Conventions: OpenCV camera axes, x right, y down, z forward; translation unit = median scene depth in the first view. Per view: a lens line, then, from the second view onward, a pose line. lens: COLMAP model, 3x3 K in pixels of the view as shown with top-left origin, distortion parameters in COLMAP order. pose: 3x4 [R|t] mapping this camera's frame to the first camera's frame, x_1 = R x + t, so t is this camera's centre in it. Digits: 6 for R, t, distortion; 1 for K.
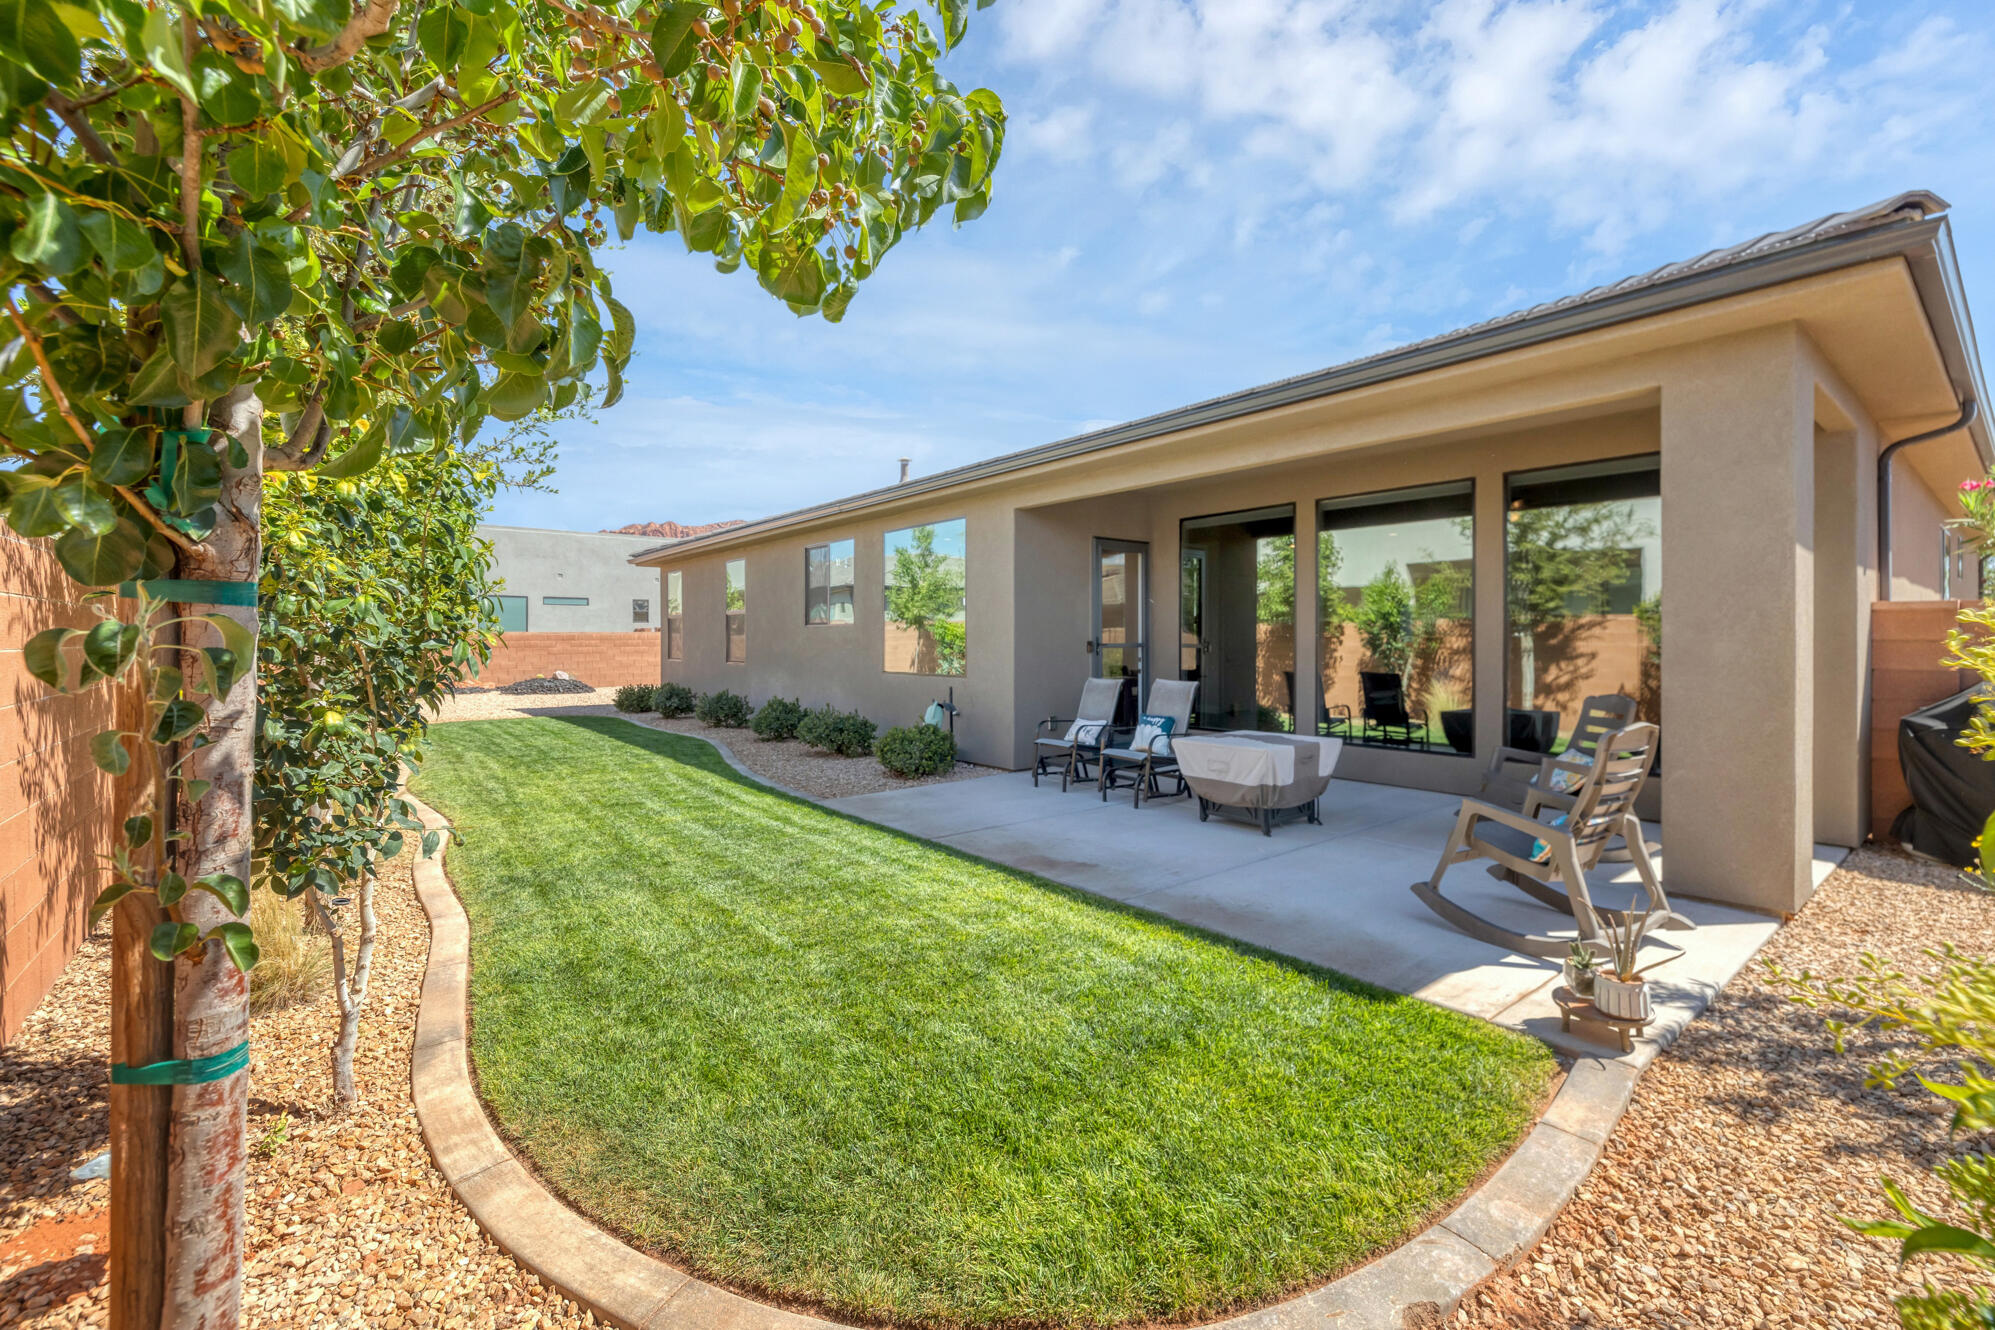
lens RADIAL K [[826.0, 0, 993.7], [0, 826.0, 647.5], [0, 0, 1]] dist [-0.000338, -0.000480]
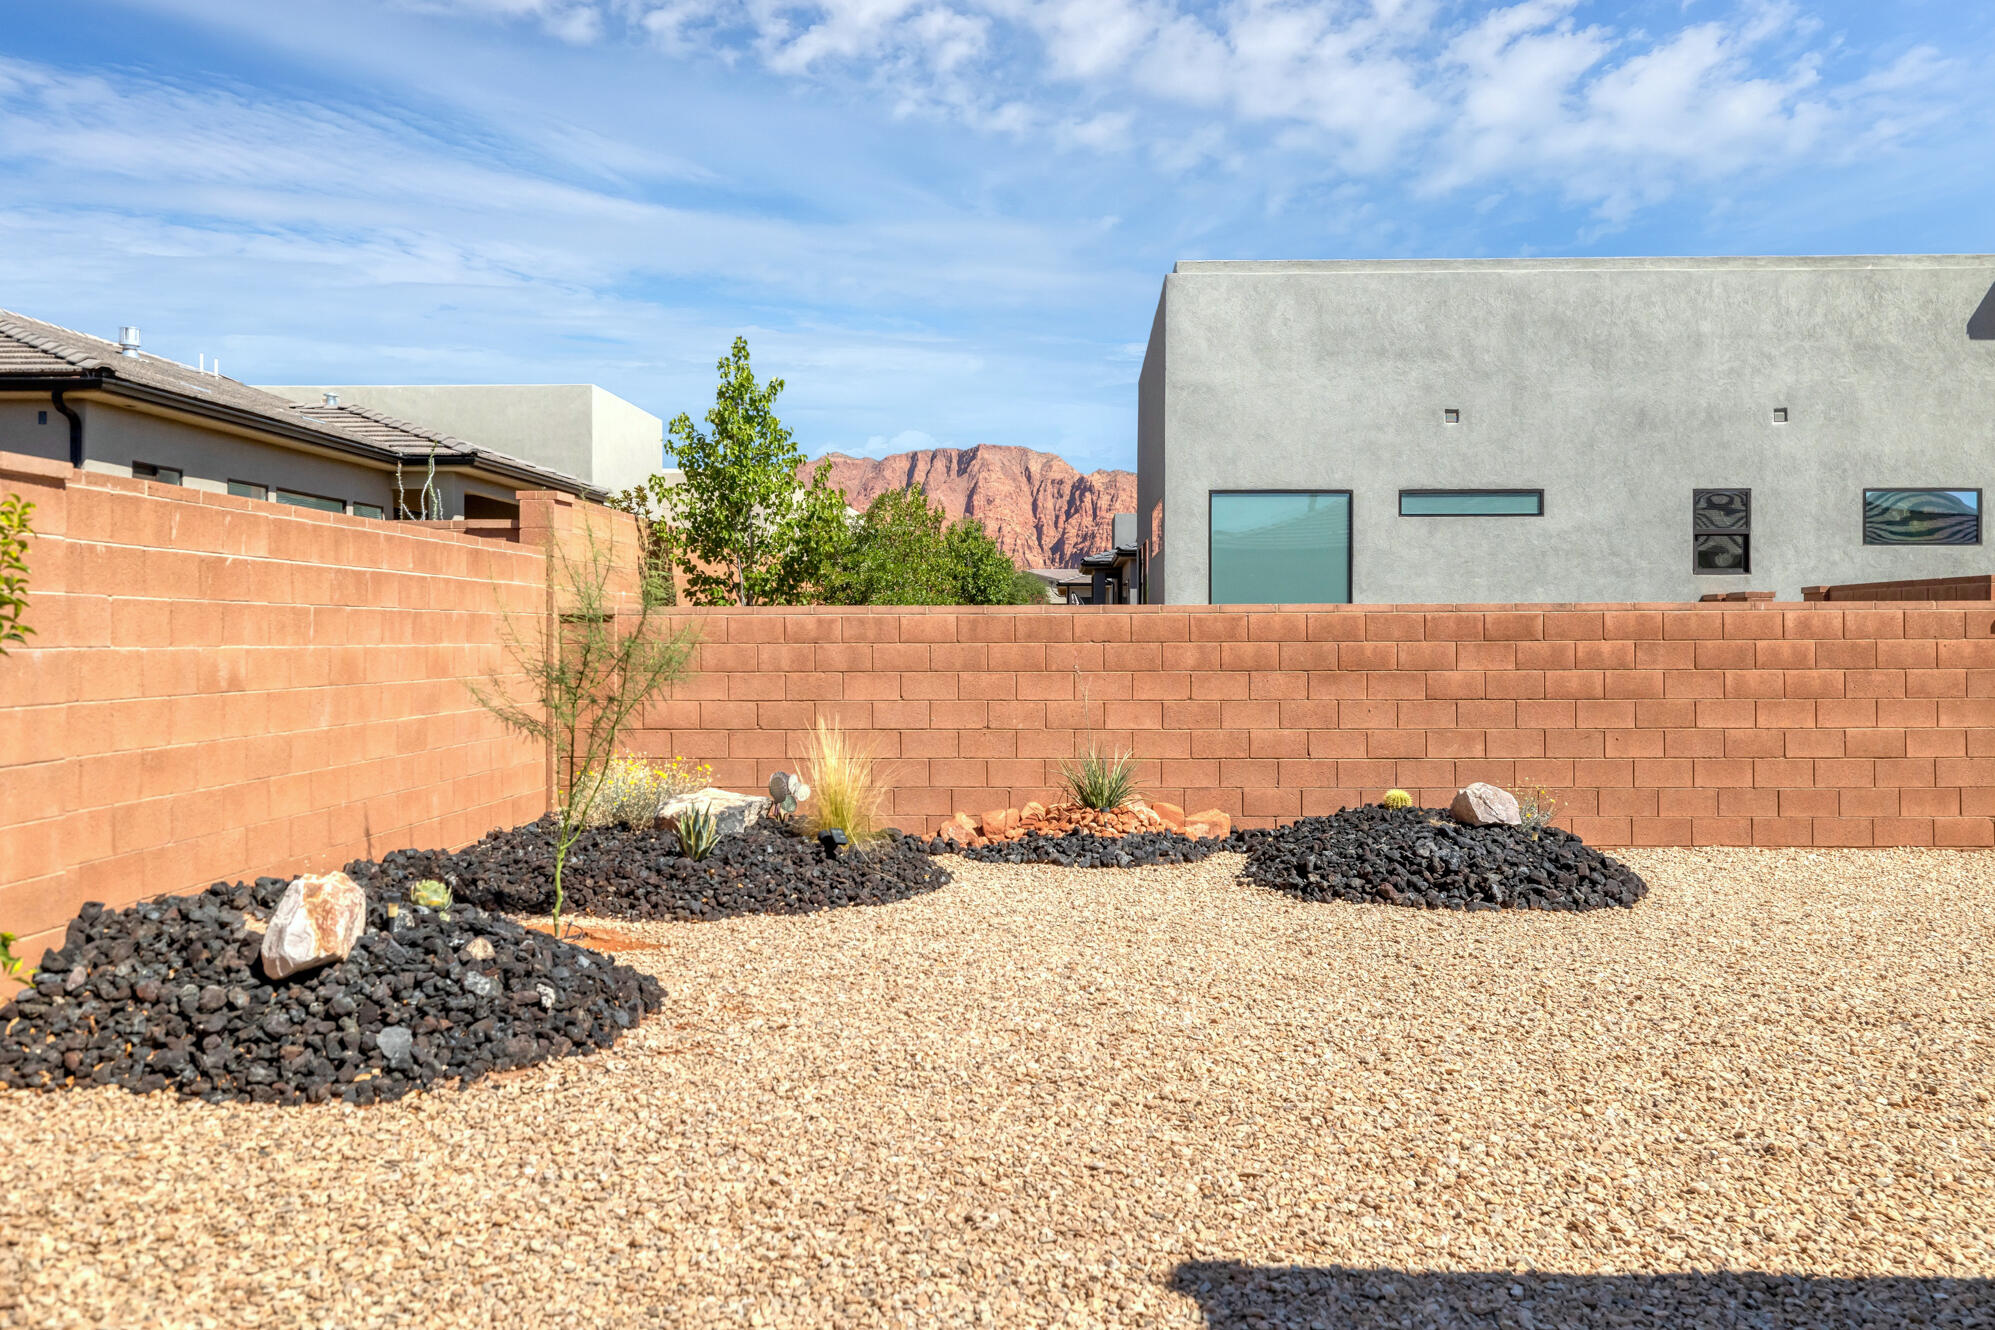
lens RADIAL K [[1669.7, 0, 997.5], [0, 1669.7, 665.0], [0, 0, 1]] dist [-0.002649, -0.000519]
pose [[0.755846, 0.009511, -0.654680, -0.719712], [-0.003554, 0.999939, 0.010424, -0.015252], [0.654739, -0.005552, 0.755834, 1.261892]]
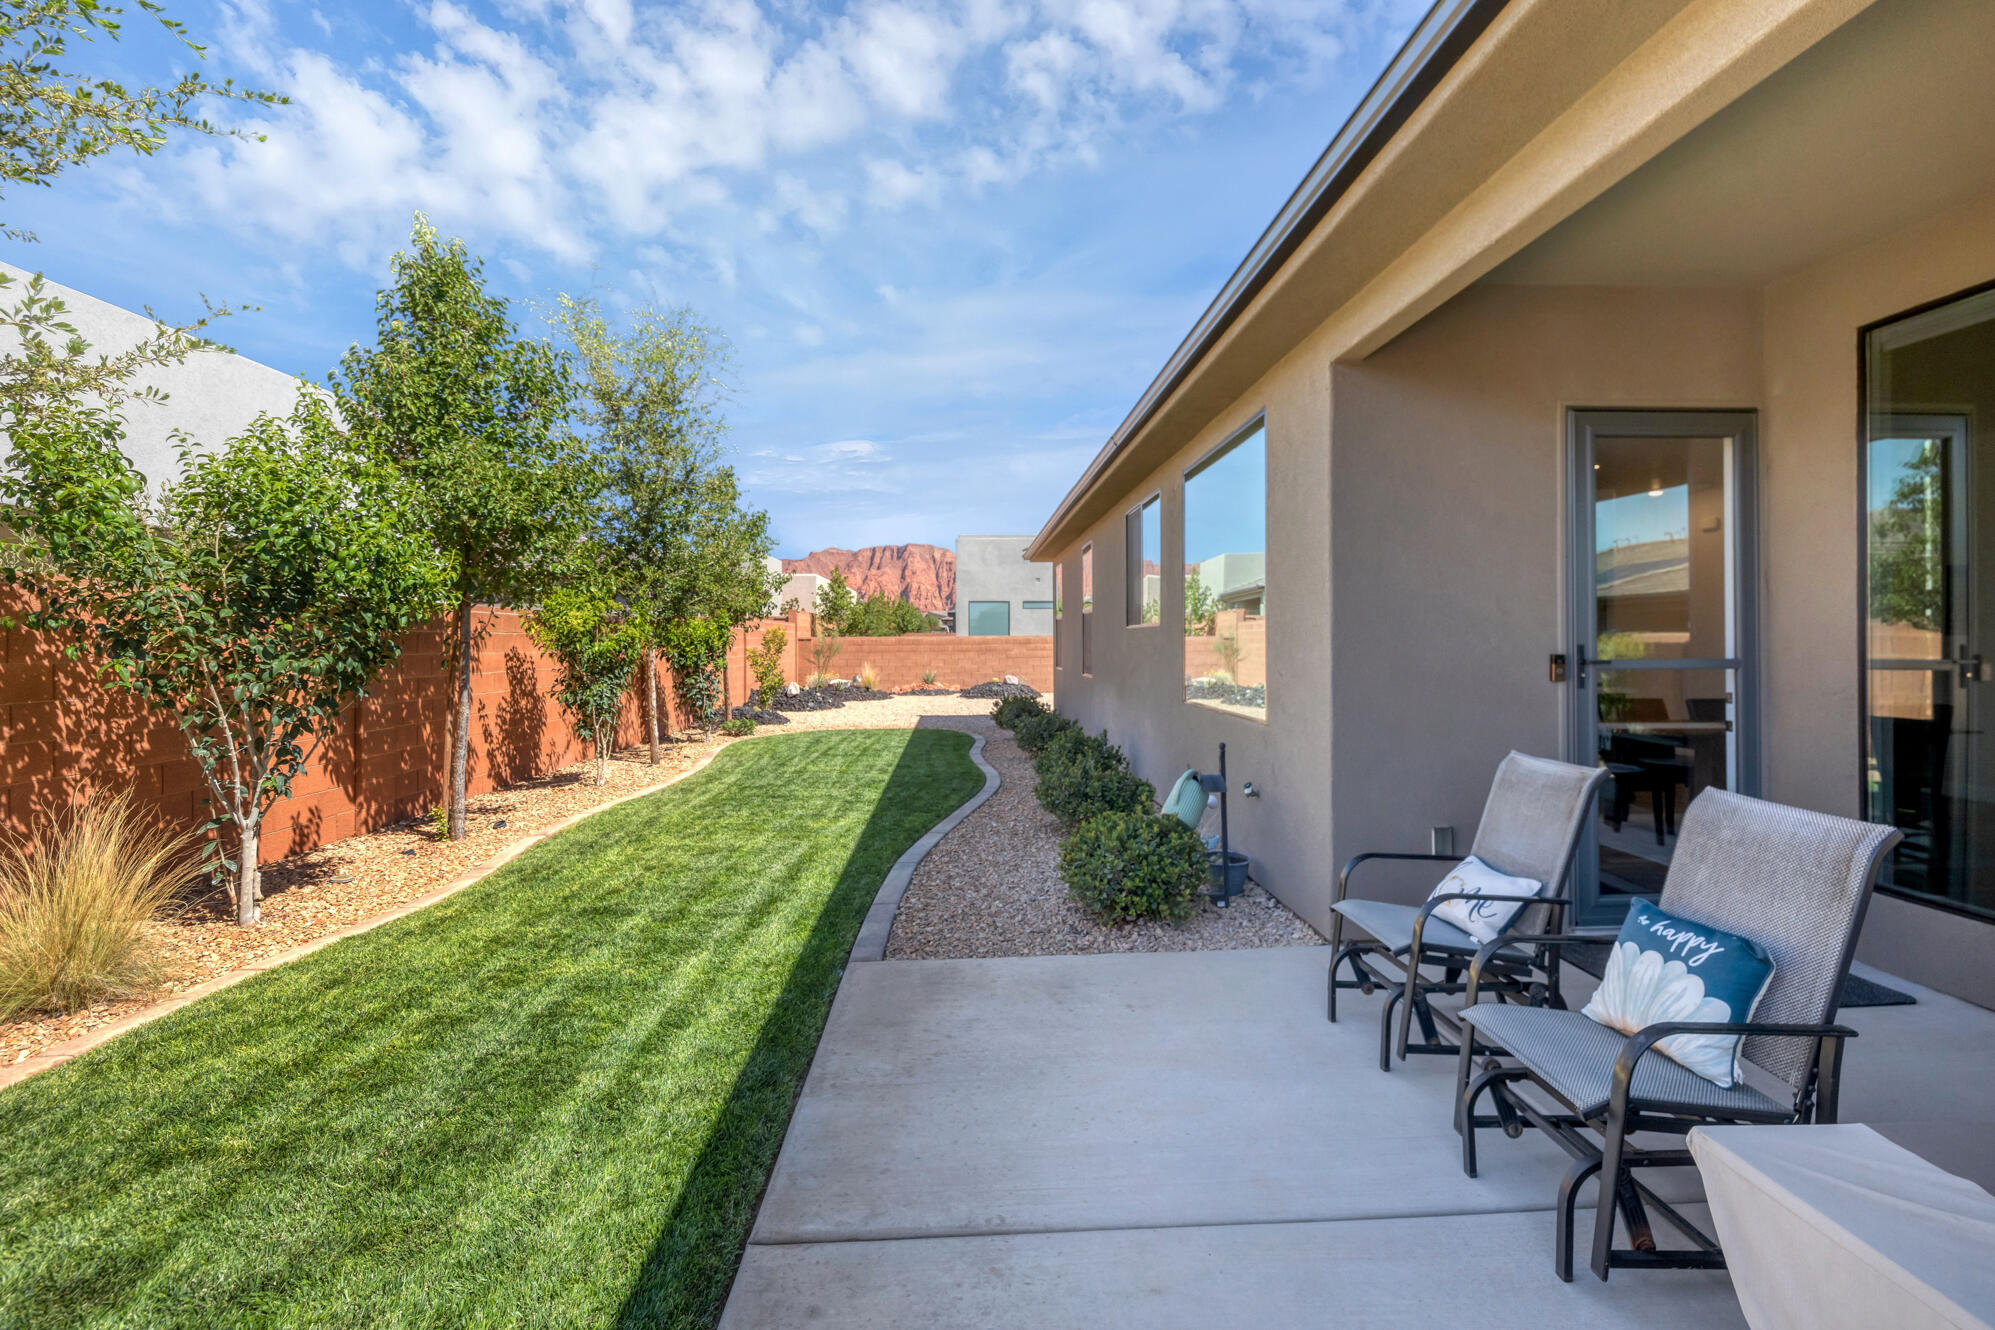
lens RADIAL K [[826.0, 0, 993.7], [0, 826.0, 647.5], [0, 0, 1]] dist [-0.000338, -0.000480]
pose [[0.811793, -0.003926, -0.583931, 0.100308], [0.003998, 0.999991, -0.001165, -0.009130], [0.583931, -0.001389, 0.811802, 0.375020]]
